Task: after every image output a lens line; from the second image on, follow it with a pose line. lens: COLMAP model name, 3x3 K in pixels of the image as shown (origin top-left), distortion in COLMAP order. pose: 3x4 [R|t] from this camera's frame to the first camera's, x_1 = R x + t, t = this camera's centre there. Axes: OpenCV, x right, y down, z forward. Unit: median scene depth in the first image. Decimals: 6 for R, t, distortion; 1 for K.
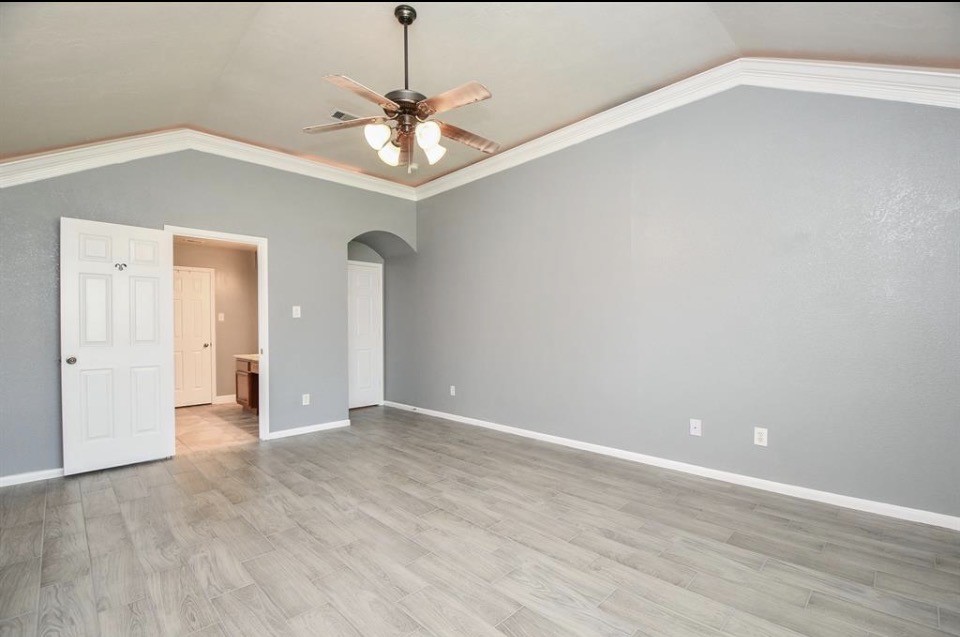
lens RADIAL K [[428.2, 0, 491.6], [0, 428.2, 330.3], [0, 0, 1]] dist [0.025333, -0.028713]
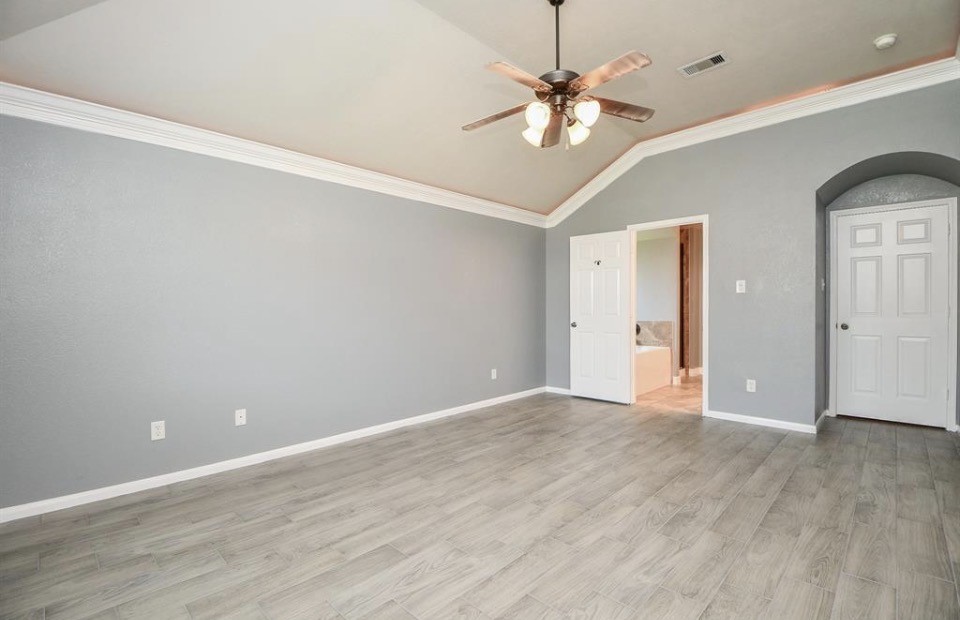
lens RADIAL K [[429.7, 0, 481.7], [0, 429.7, 315.6], [0, 0, 1]] dist [0.014901, -0.025174]
pose [[0.008973, 0.029606, -0.999521, 0.676432], [-0.001929, 0.999560, 0.029589, -0.012204], [0.999958, 0.001663, 0.009026, 0.677030]]
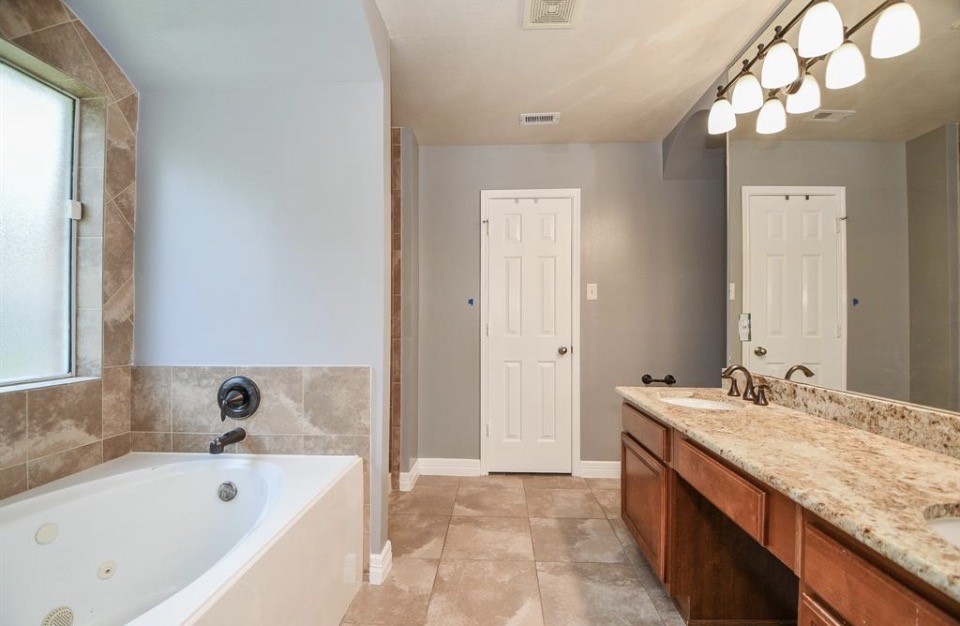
lens RADIAL K [[433.6, 0, 480.0], [0, 433.6, 313.0], [0, 0, 1]] dist [-0.003162, -0.016307]
pose [[0.674065, 0.002011, -0.738669, -0.791566], [-0.018197, 0.999738, -0.013884, 0.002640], [0.738448, 0.022801, 0.673925, 1.298179]]
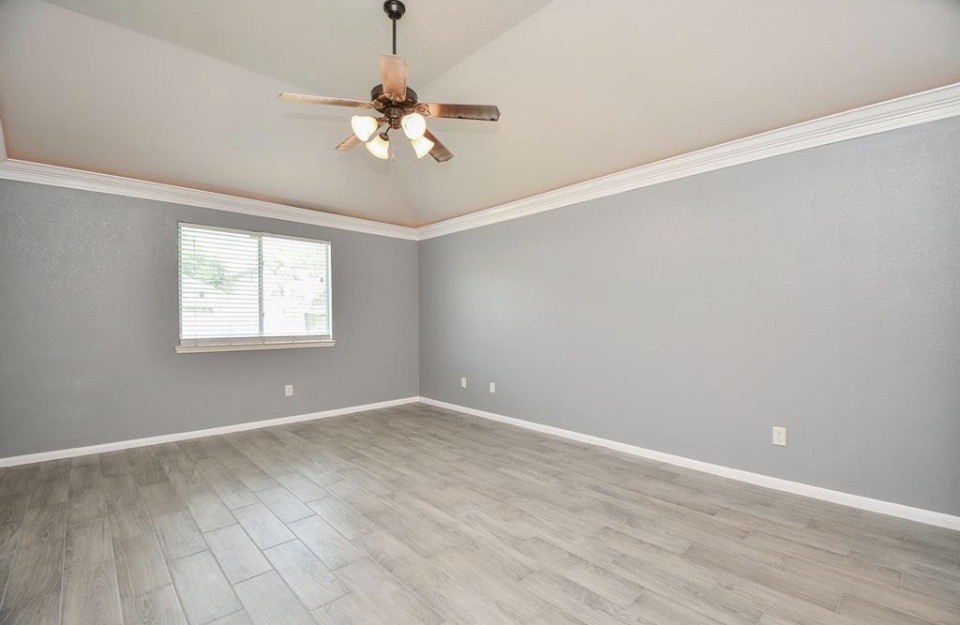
lens RADIAL K [[423.9, 0, 485.1], [0, 423.9, 321.0], [0, 0, 1]] dist [0.018876, -0.025282]
pose [[-0.999308, 0.014196, 0.034375, -0.364299], [0.014677, 0.999797, 0.013785, -0.009254], [-0.034173, 0.014280, -0.999314, 1.673898]]
